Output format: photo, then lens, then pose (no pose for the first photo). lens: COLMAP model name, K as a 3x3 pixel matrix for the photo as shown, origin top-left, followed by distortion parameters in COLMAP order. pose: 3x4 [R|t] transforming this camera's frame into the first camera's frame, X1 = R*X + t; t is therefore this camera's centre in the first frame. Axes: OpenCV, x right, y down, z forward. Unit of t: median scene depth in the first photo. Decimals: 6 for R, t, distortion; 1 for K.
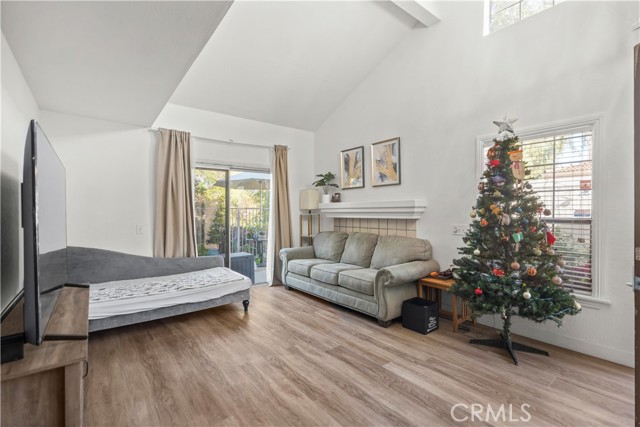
lens RADIAL K [[286.6, 0, 320.6], [0, 286.6, 210.3], [0, 0, 1]] dist [0.005892, 0.000242]
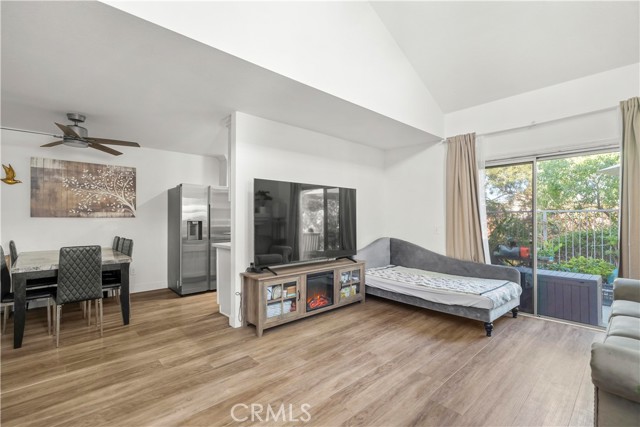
lens RADIAL K [[286.6, 0, 322.6], [0, 286.6, 219.0], [0, 0, 1]] dist [0.005892, 0.000242]
pose [[0.094881, 0.011529, -0.995422, 0.598264], [0.006810, 0.999902, 0.012230, 0.003324], [0.995465, -0.007939, 0.094794, 0.527028]]
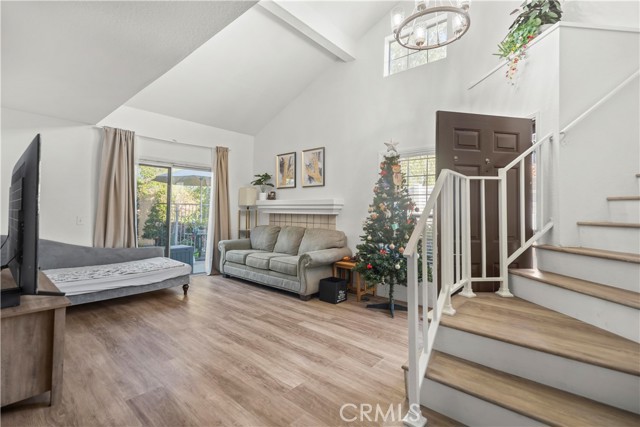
lens RADIAL K [[286.6, 0, 315.7], [0, 286.6, 202.0], [0, 0, 1]] dist [0.005892, 0.000242]
pose [[0.983560, 0.023293, 0.179074, 0.036728], [-0.018724, 0.999456, -0.027163, 0.013642], [-0.179609, 0.023363, 0.983461, -0.238236]]
